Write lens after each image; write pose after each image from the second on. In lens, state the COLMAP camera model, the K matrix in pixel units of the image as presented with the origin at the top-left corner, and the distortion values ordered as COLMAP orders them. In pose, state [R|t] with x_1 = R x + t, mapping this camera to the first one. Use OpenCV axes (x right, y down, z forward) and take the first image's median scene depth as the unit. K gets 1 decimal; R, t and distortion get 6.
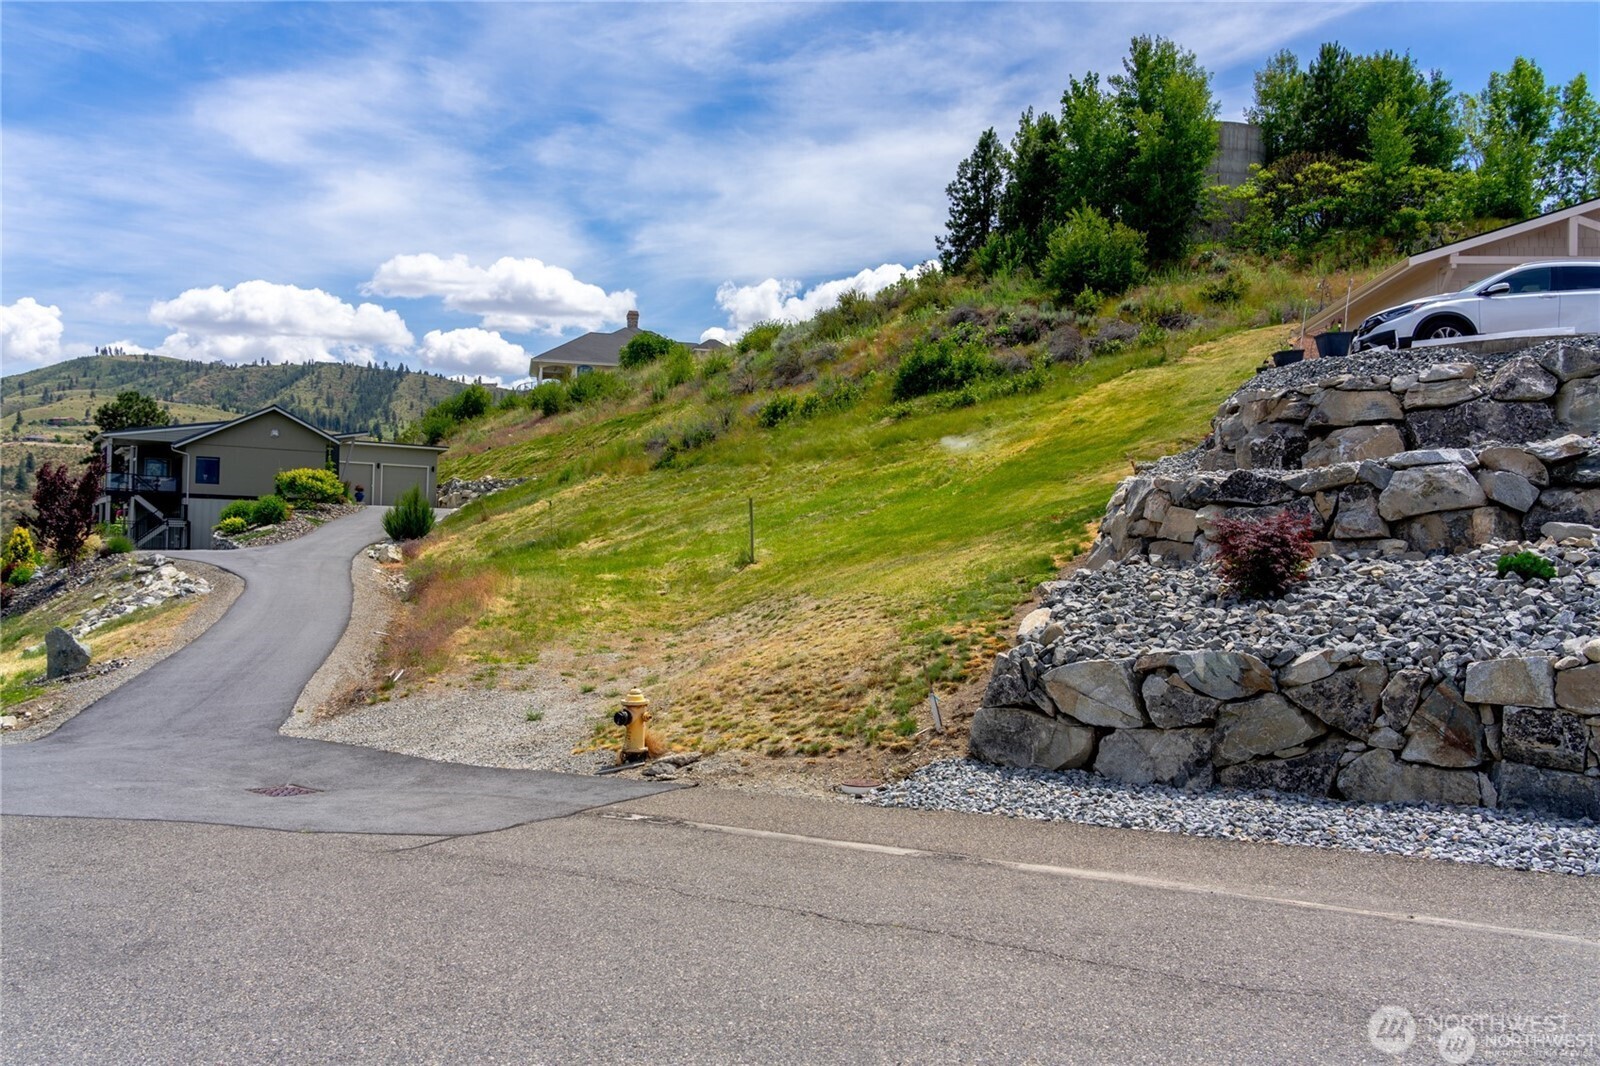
lens RADIAL K [[1261.3, 0, 797.5], [0, 1261.3, 569.0], [0, 0, 1]] dist [-0.002822, 0.001390]
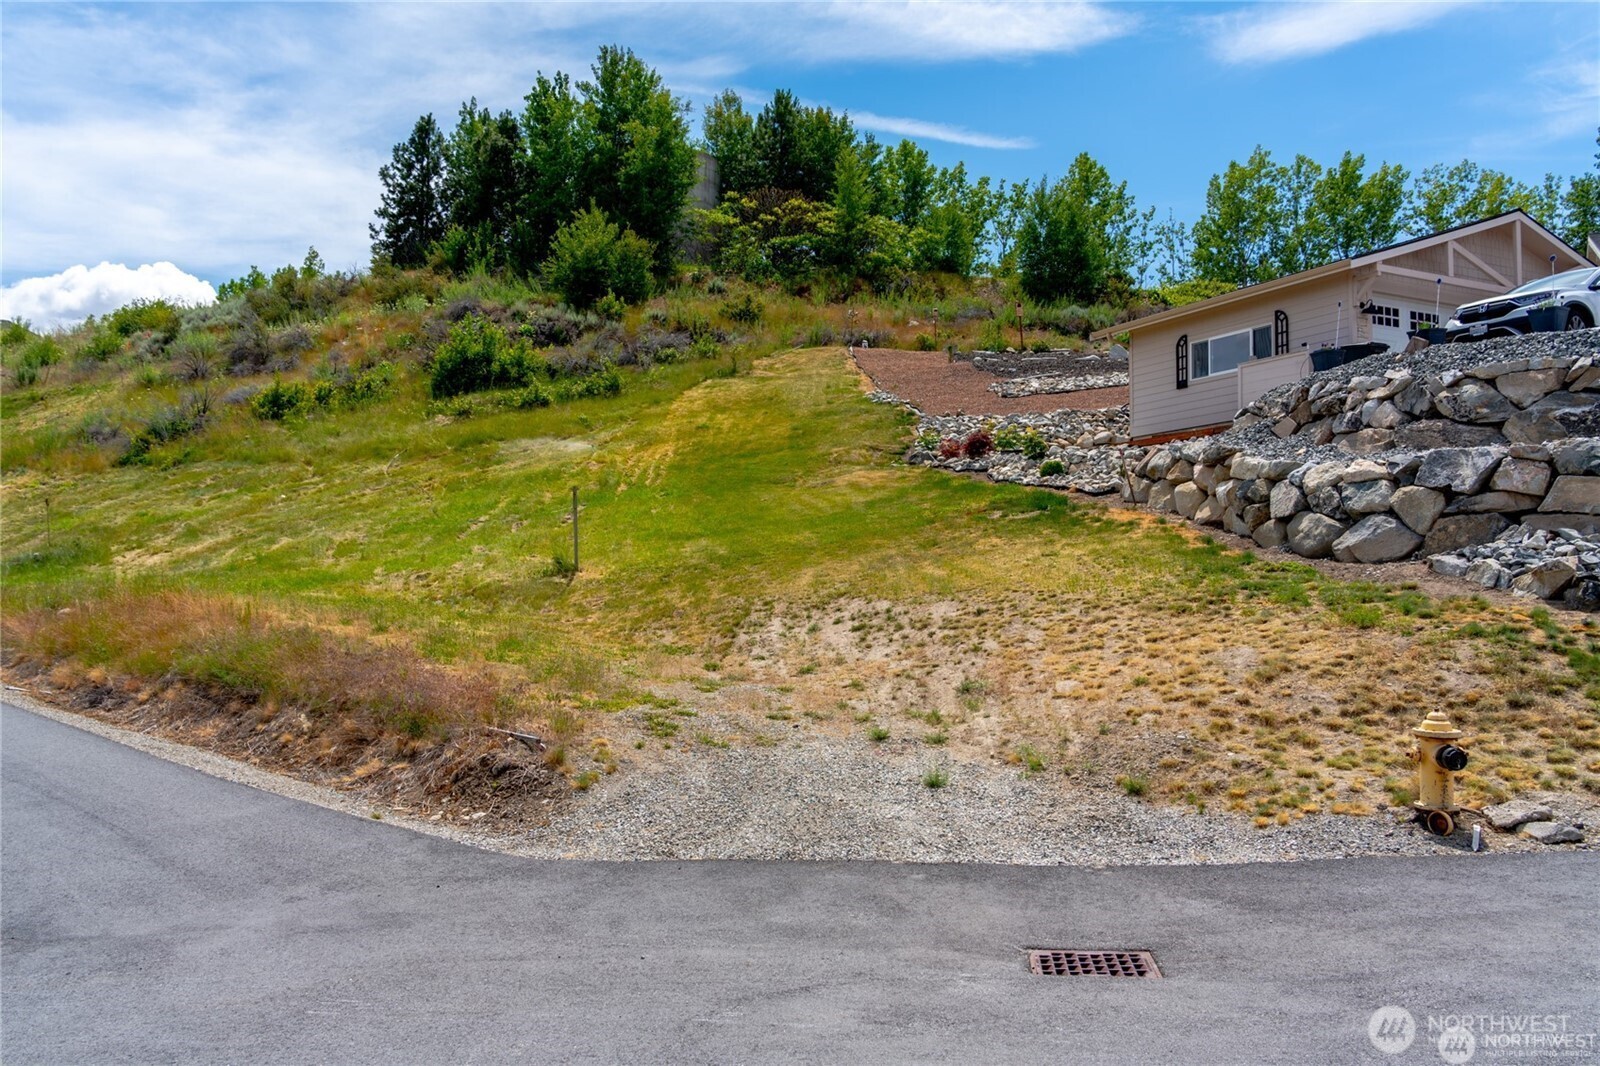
lens RADIAL K [[1261.3, 0, 797.5], [0, 1261.3, 569.0], [0, 0, 1]] dist [-0.002822, 0.001390]
pose [[0.845009, -0.006342, 0.534714, -0.140258], [0.020555, 0.999576, -0.020628, 0.005263], [-0.534357, 0.028421, 0.844781, 0.118841]]
